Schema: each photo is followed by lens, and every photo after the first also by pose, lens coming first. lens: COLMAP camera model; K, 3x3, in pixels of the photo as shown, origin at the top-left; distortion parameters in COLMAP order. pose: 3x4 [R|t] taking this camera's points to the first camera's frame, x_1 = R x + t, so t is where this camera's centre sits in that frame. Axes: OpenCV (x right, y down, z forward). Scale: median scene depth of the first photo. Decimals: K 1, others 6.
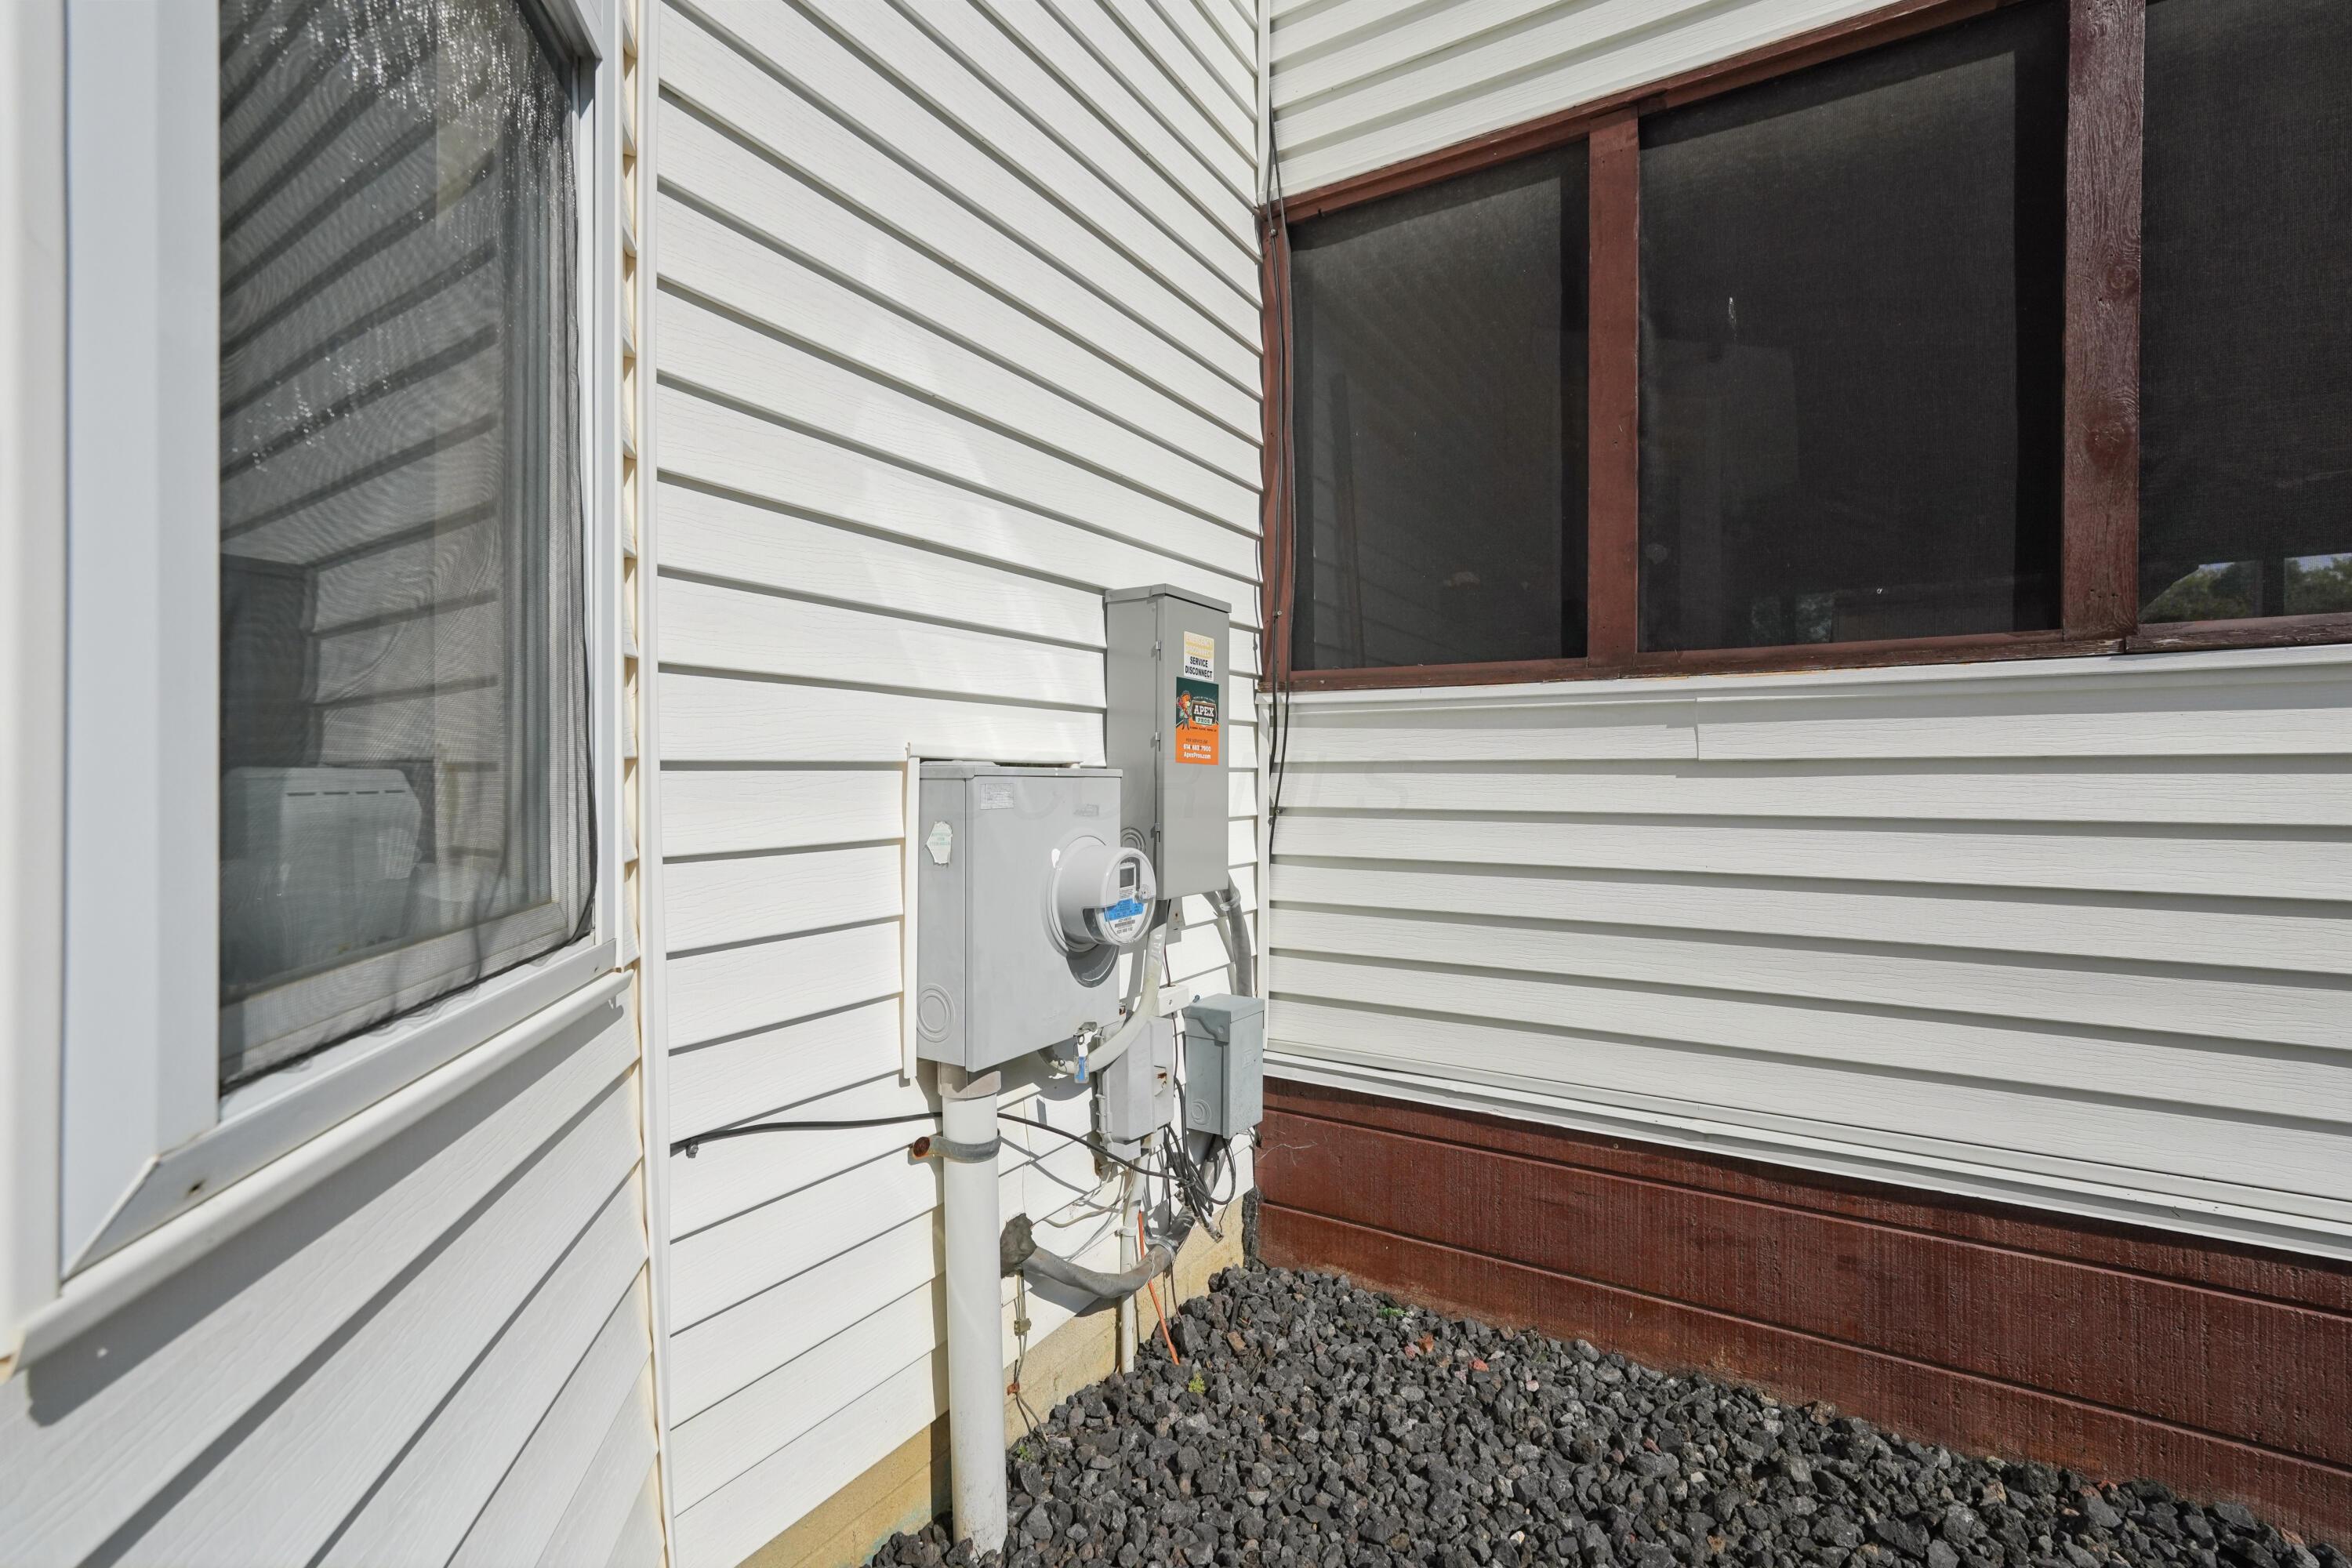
lens RADIAL K [[1044.6, 0, 1173.7], [0, 1044.6, 765.2], [0, 0, 1]] dist [-0.021809, 0.000032]
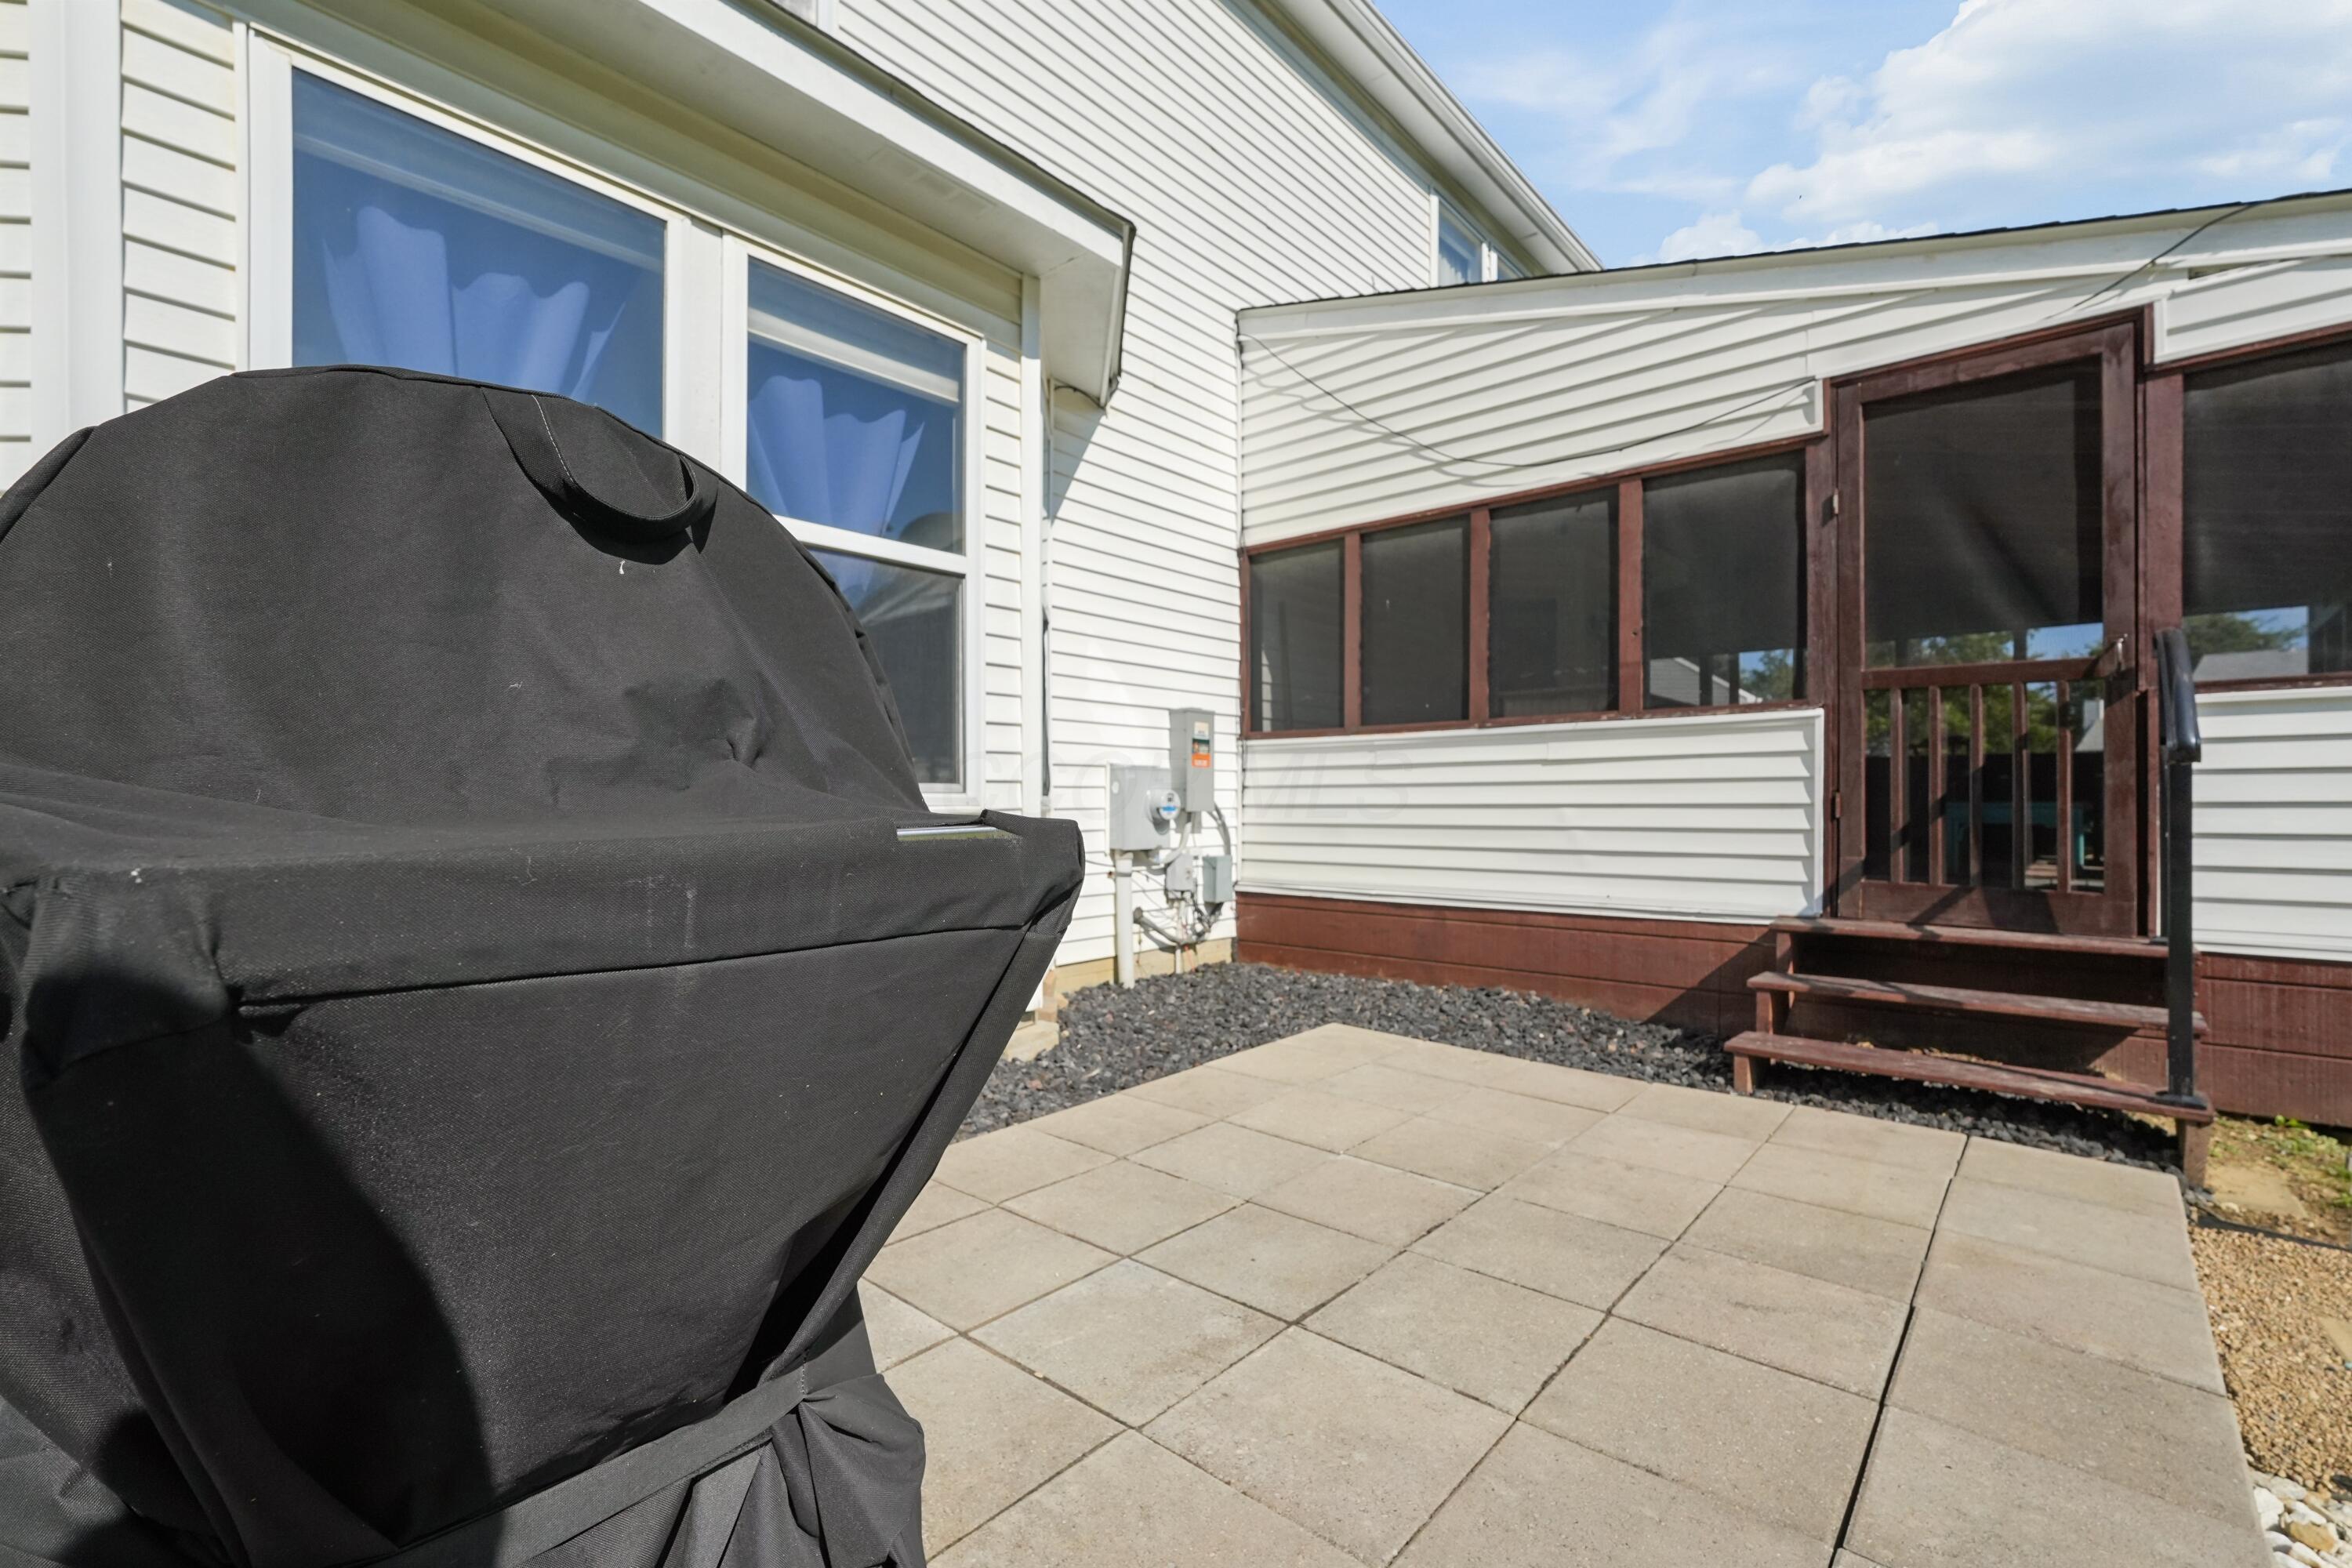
lens RADIAL K [[1032.4, 0, 1176.0], [0, 1032.4, 784.0], [0, 0, 1]] dist [-0.000805, -0.000115]
pose [[0.987273, -0.004021, -0.158981, 0.408689], [0.002526, 0.999951, -0.009602, 0.072745], [0.159012, 0.009078, 0.987235, -1.851638]]
